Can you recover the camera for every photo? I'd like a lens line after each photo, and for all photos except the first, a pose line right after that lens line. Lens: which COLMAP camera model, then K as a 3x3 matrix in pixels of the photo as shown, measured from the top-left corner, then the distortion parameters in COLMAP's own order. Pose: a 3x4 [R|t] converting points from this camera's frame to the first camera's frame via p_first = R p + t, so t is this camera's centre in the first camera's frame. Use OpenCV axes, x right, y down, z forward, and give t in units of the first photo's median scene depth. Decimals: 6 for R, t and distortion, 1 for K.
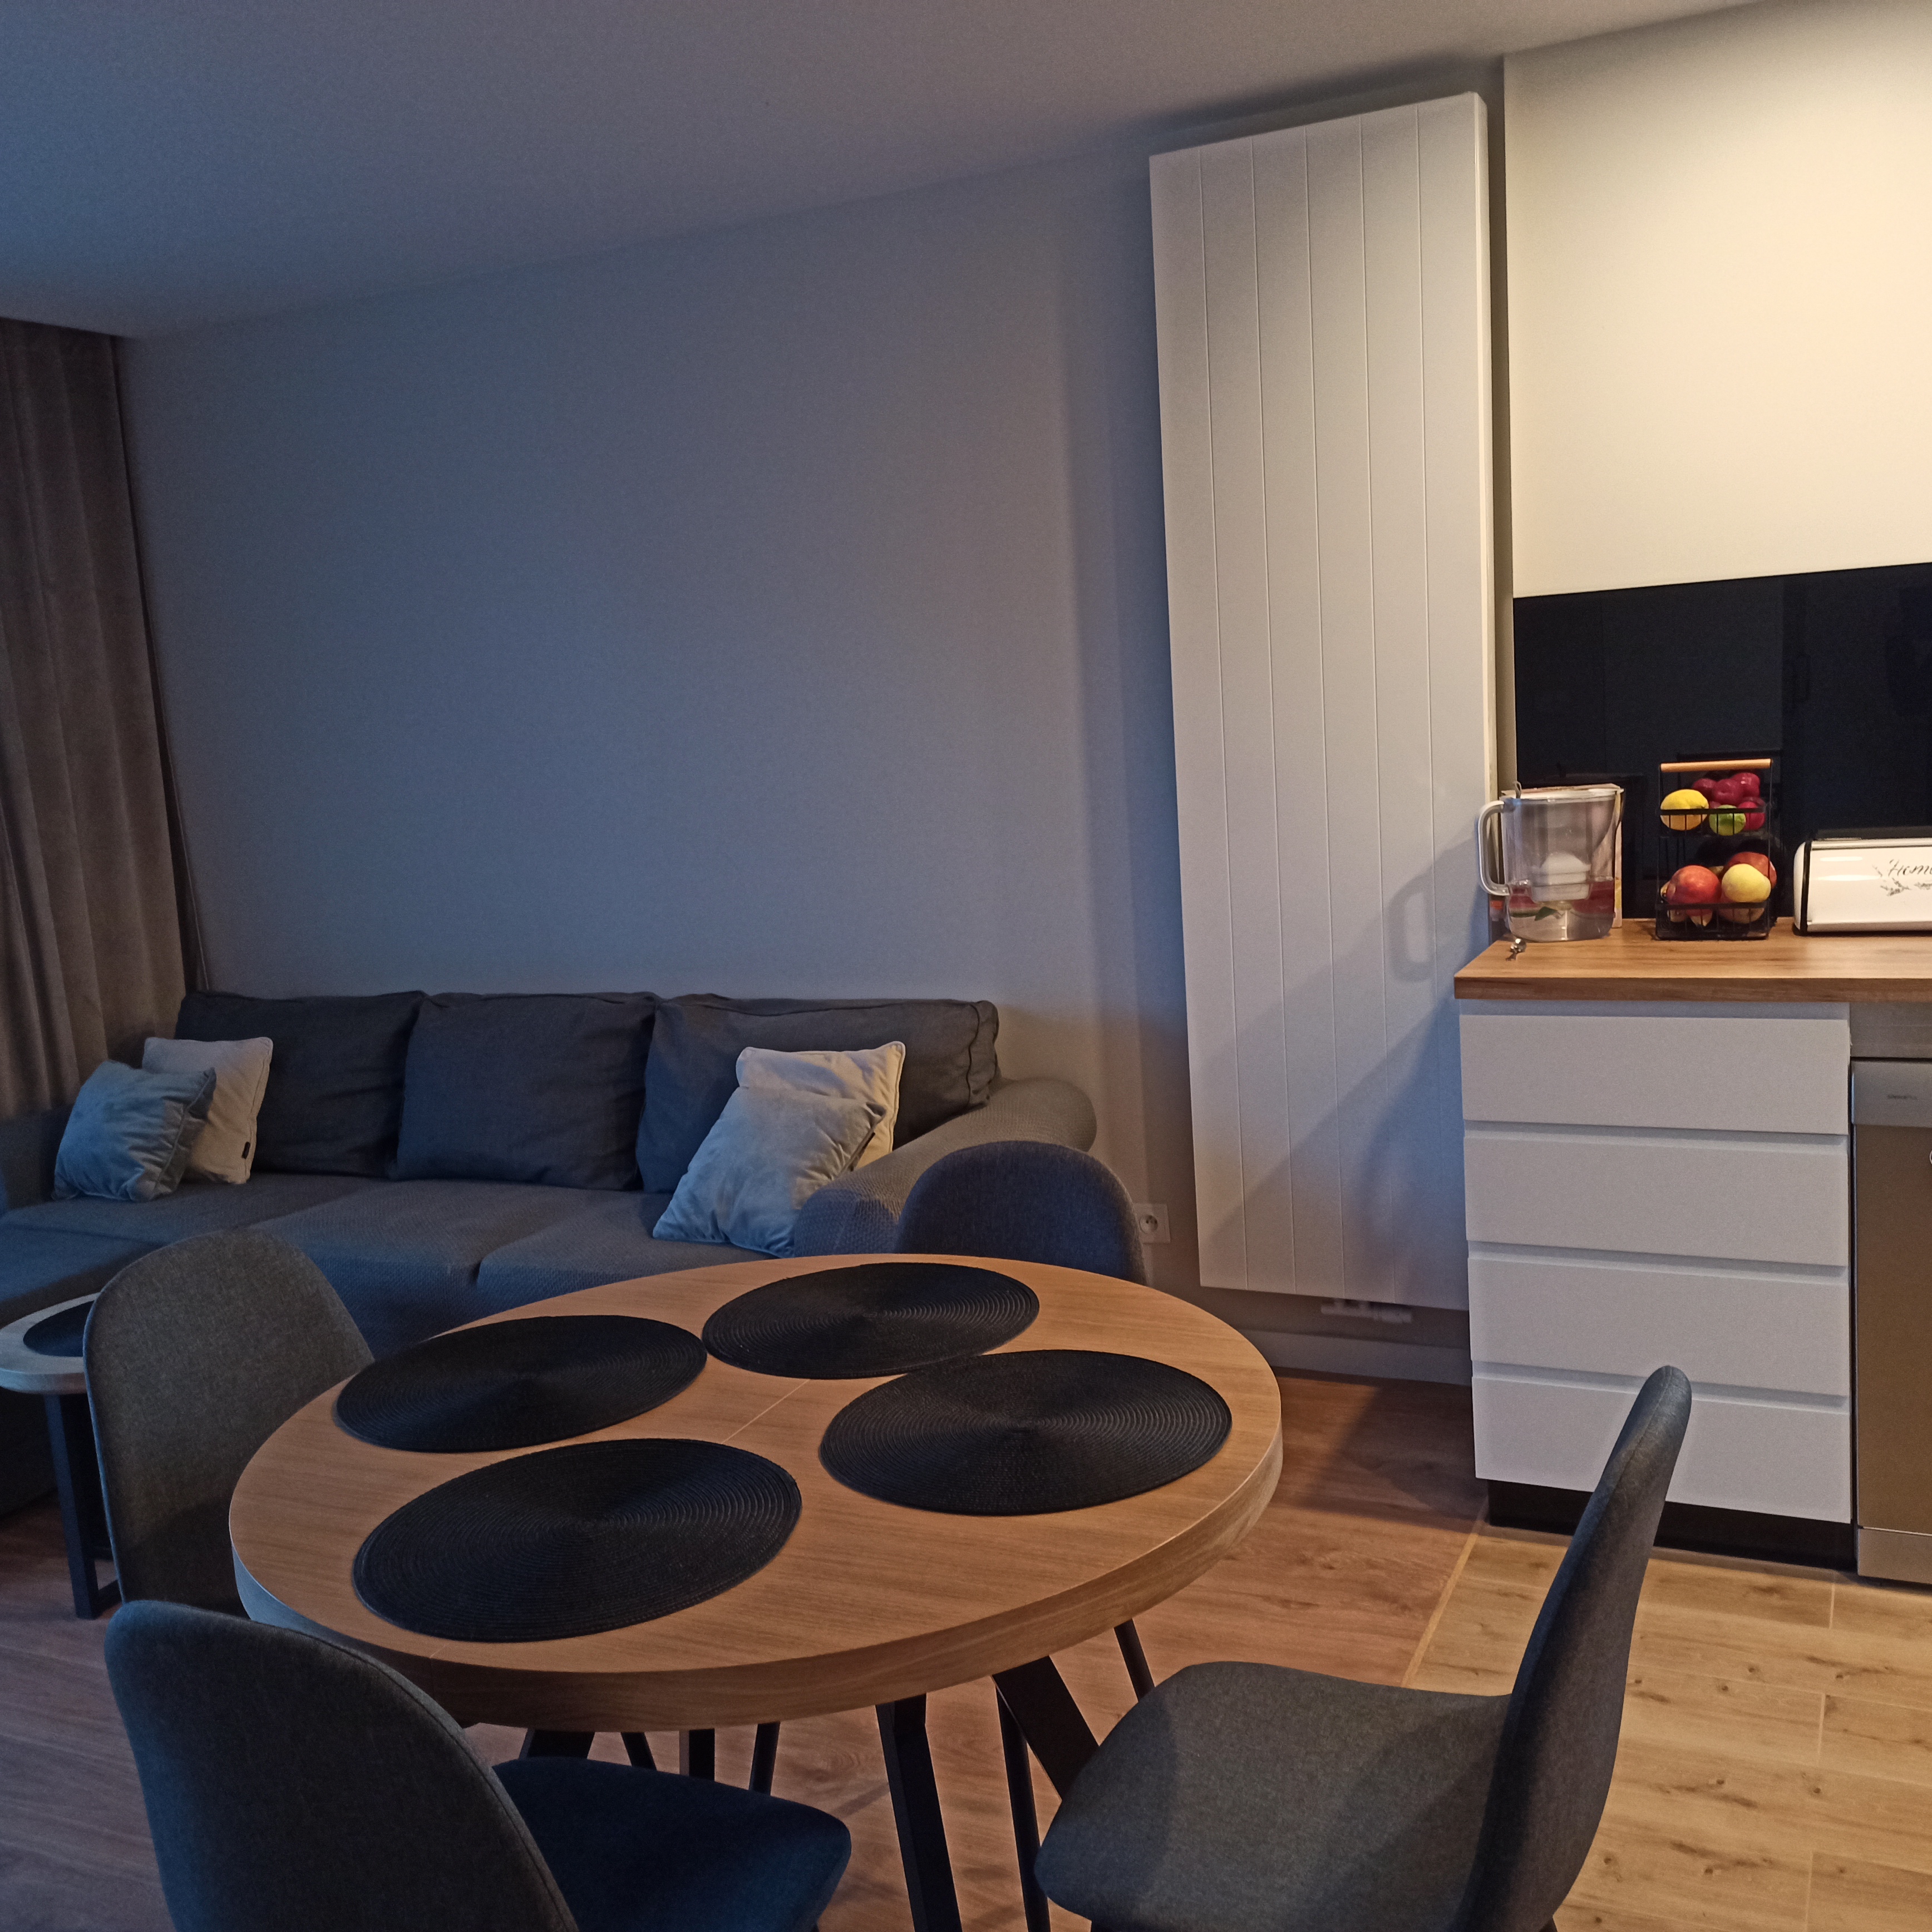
lens RADIAL K [[1892.8, 0, 982.3], [0, 1892.8, 964.3], [0, 0, 1]] dist [0.084886, -0.119451]
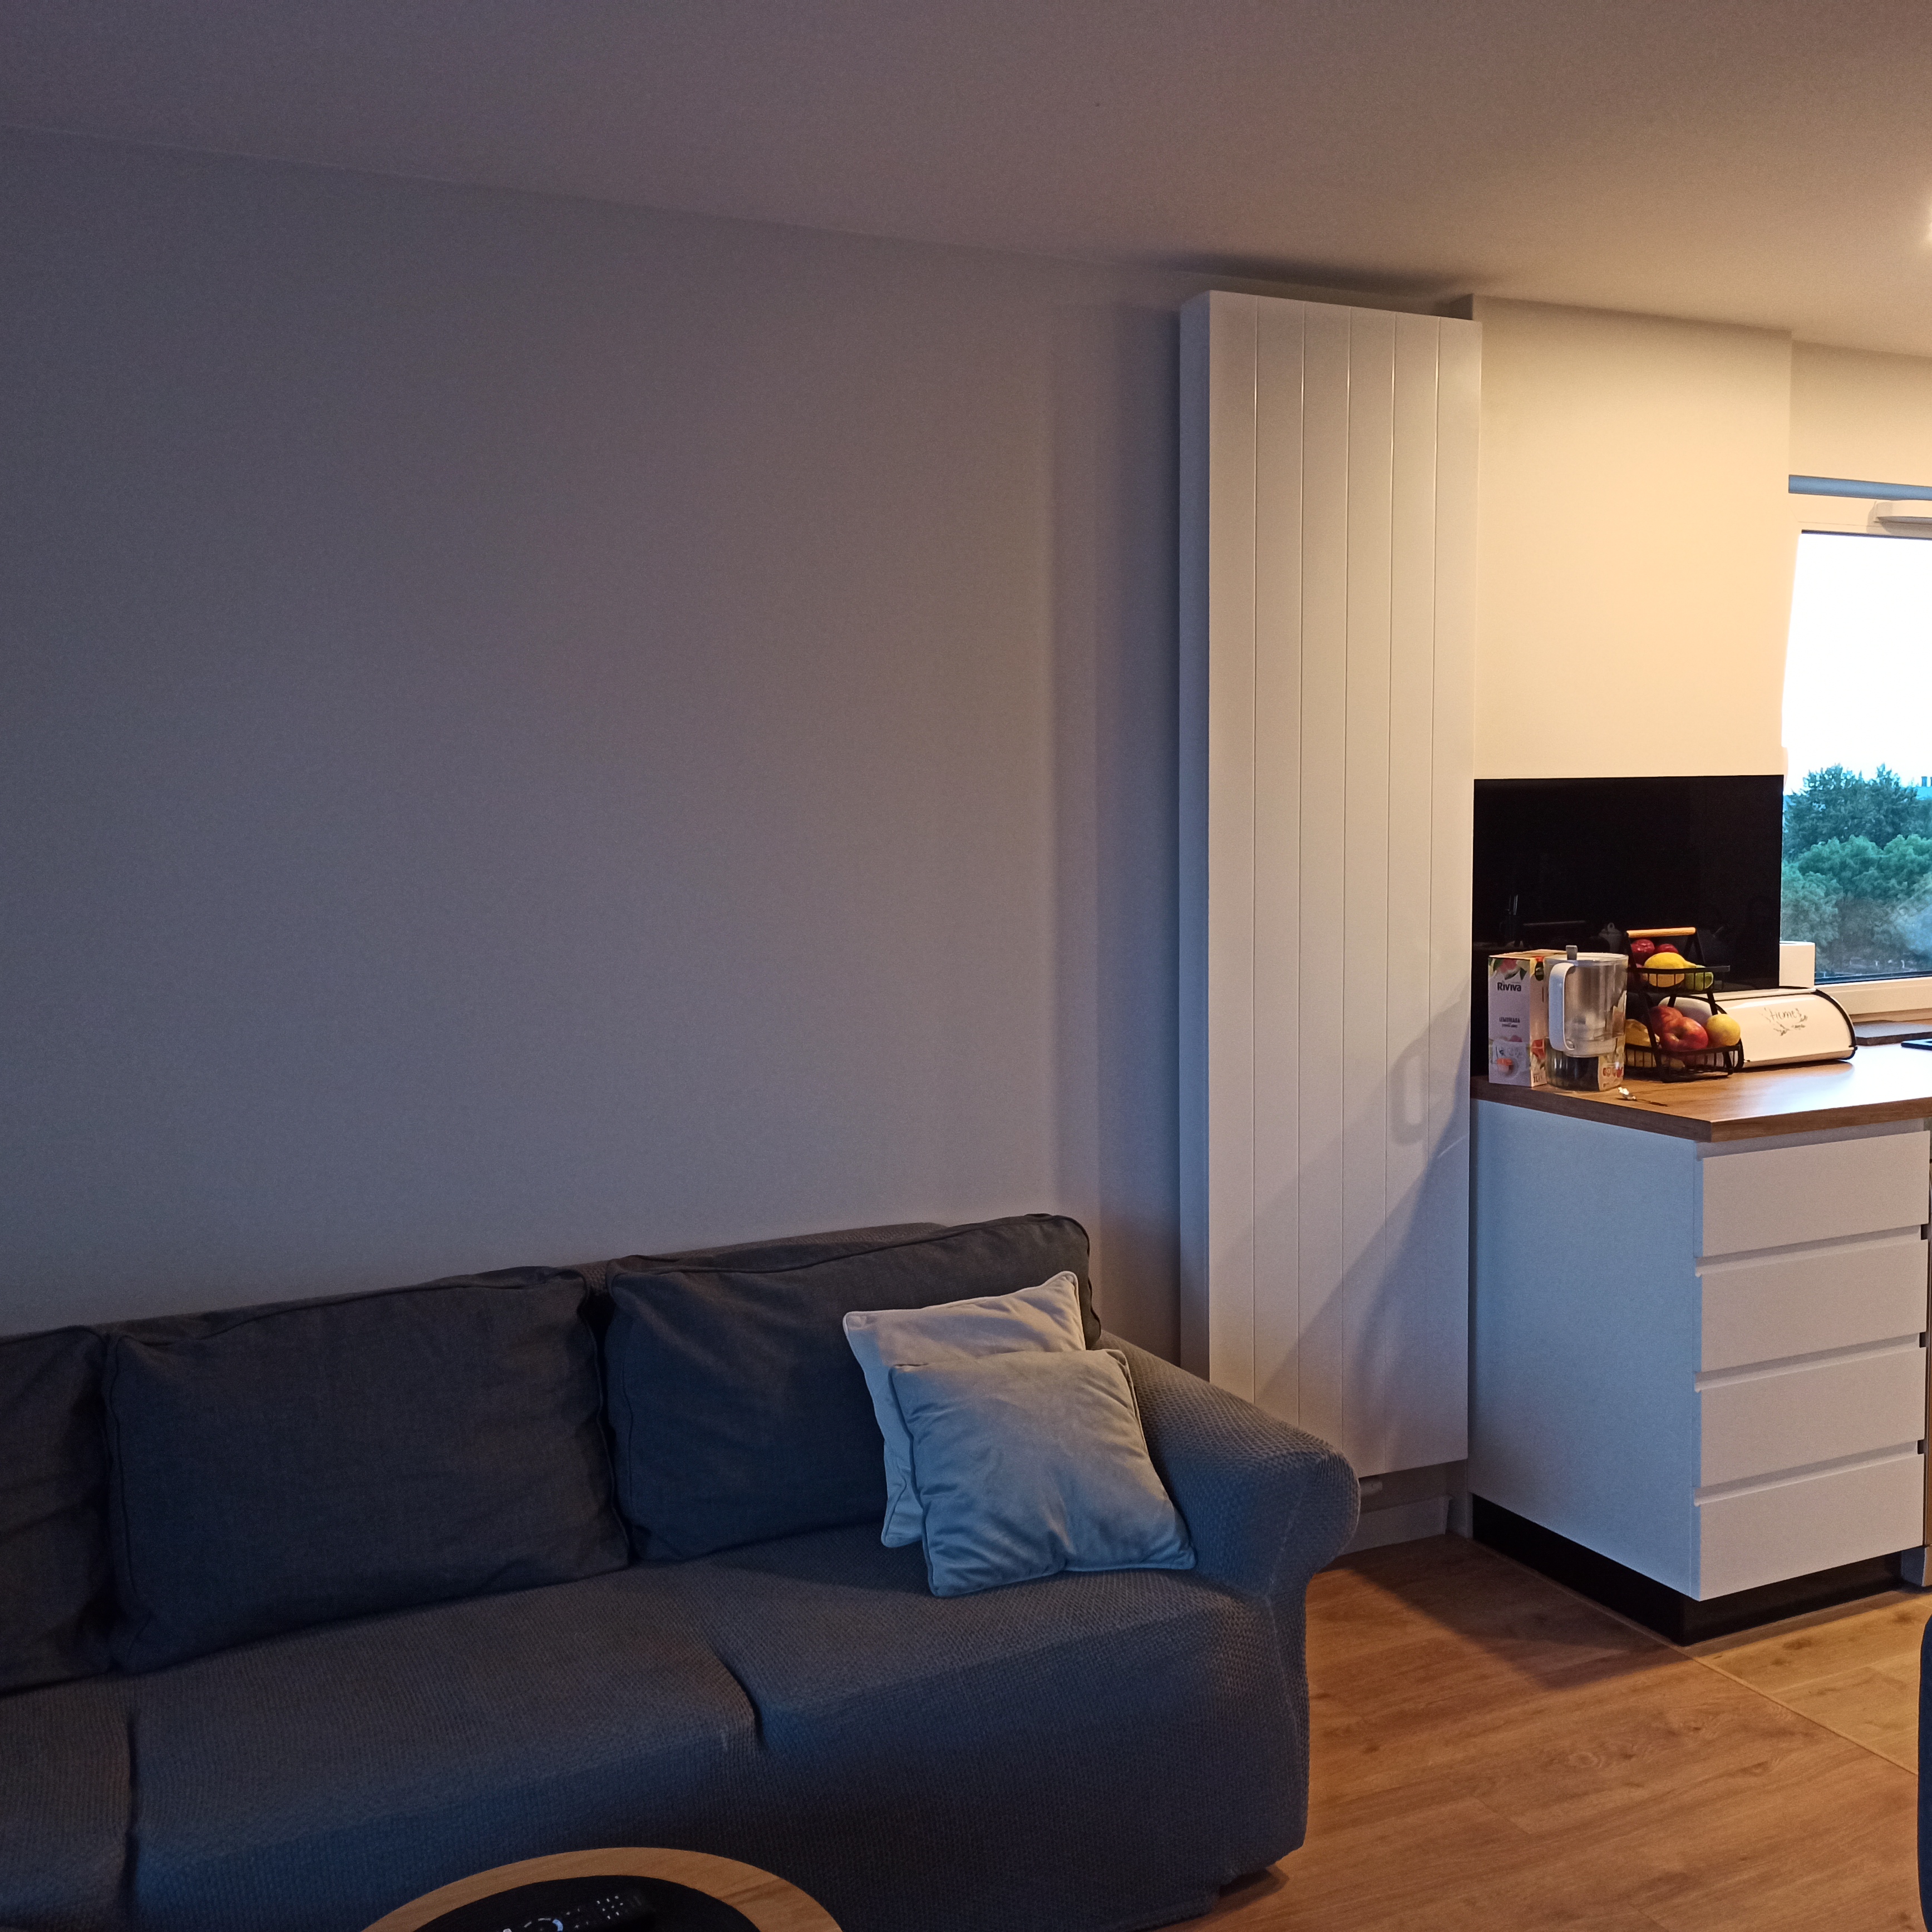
lens RADIAL K [[1934.2, 0, 970.6], [0, 1934.2, 932.0], [0, 0, 1]] dist [0.043745, -0.020104]
pose [[0.615280, 0.009393, 0.788253, -0.766631], [0.084260, 0.993417, -0.077608, -0.043879], [-0.783793, 0.114169, 0.610438, 0.560883]]
